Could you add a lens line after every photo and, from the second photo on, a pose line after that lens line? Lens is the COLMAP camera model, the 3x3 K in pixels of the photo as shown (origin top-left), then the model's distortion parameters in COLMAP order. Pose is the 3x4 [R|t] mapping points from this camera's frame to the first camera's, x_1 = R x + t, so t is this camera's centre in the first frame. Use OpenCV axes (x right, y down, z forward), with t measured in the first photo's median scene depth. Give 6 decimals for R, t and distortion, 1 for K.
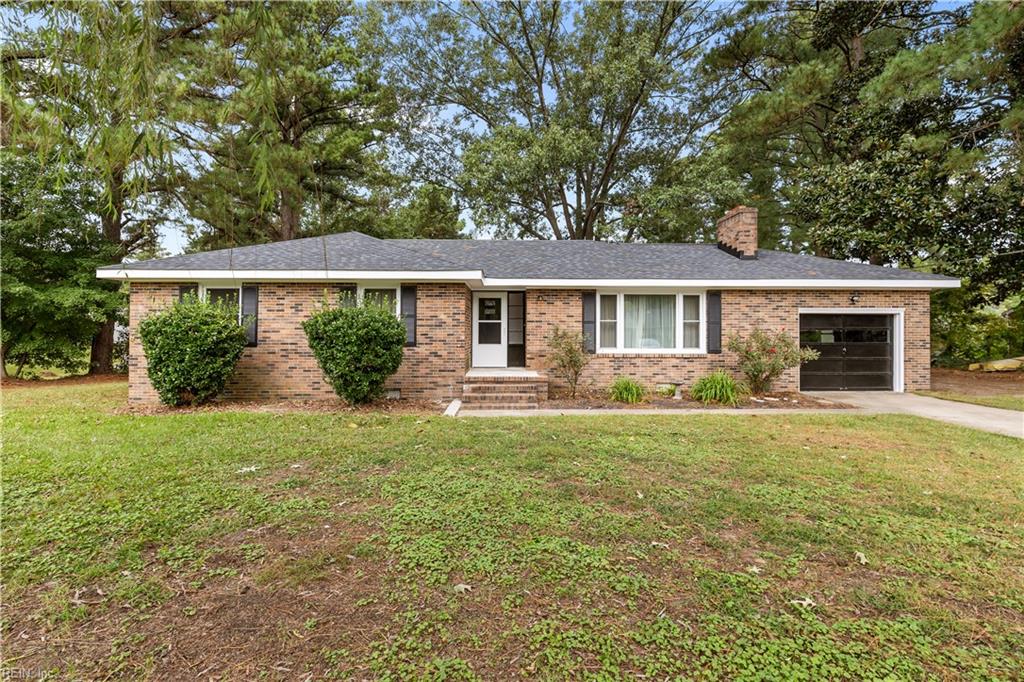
lens RADIAL K [[452.1, 0, 513.1], [0, 452.1, 329.9], [0, 0, 1]] dist [0.003303, 0.000280]
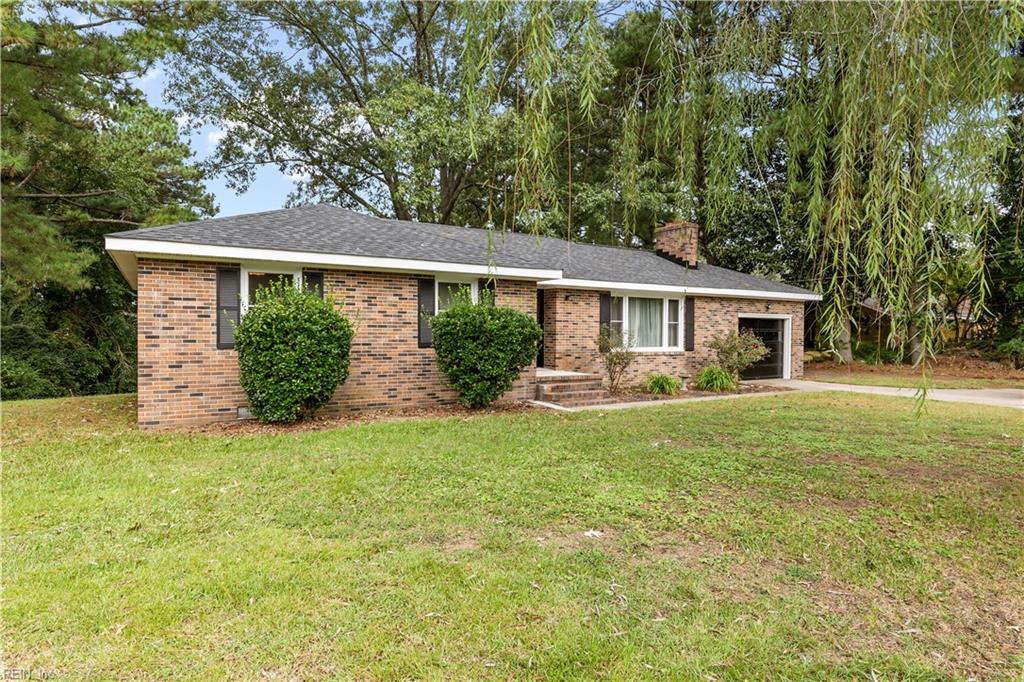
lens RADIAL K [[581.9, 0, 511.8], [0, 581.9, 348.7], [0, 0, 1]] dist [0.000388, -0.000007]
pose [[0.868671, -0.010005, 0.495288, -0.680224], [-0.006005, 0.999510, 0.030723, 0.003579], [-0.495352, -0.029662, 0.868186, -0.060580]]
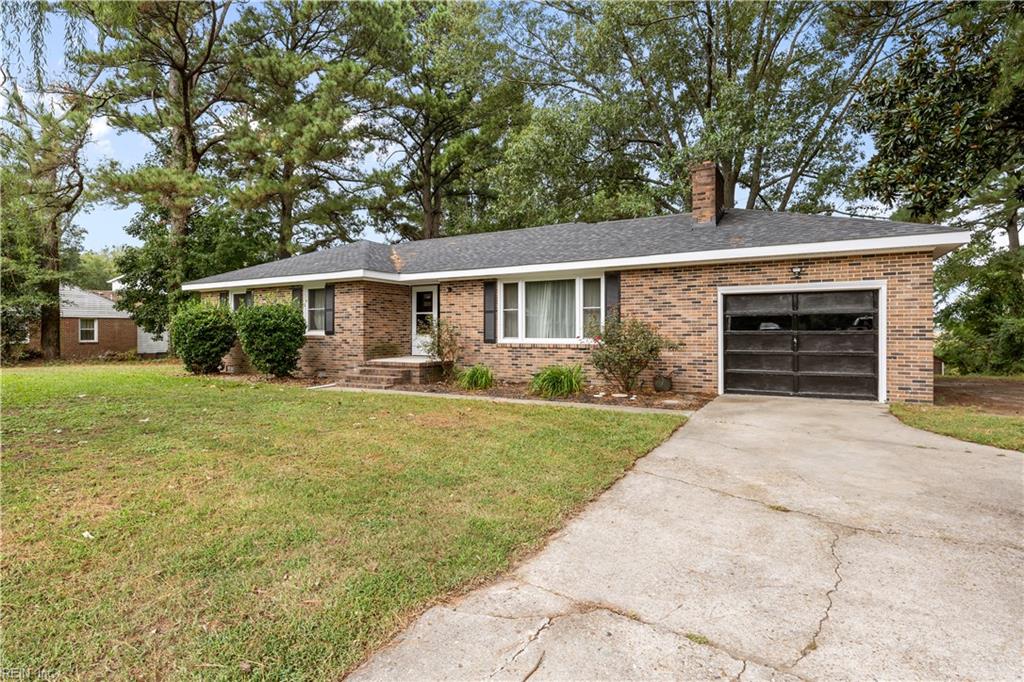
lens RADIAL K [[516.6, 0, 511.2], [0, 516.6, 336.2], [0, 0, 1]] dist [-0.000523, -0.000053]
pose [[0.858701, 0.000049, -0.512477, 0.787328], [0.007976, 0.999878, 0.013460, 0.022024], [0.512415, -0.015646, 0.858595, 0.044627]]
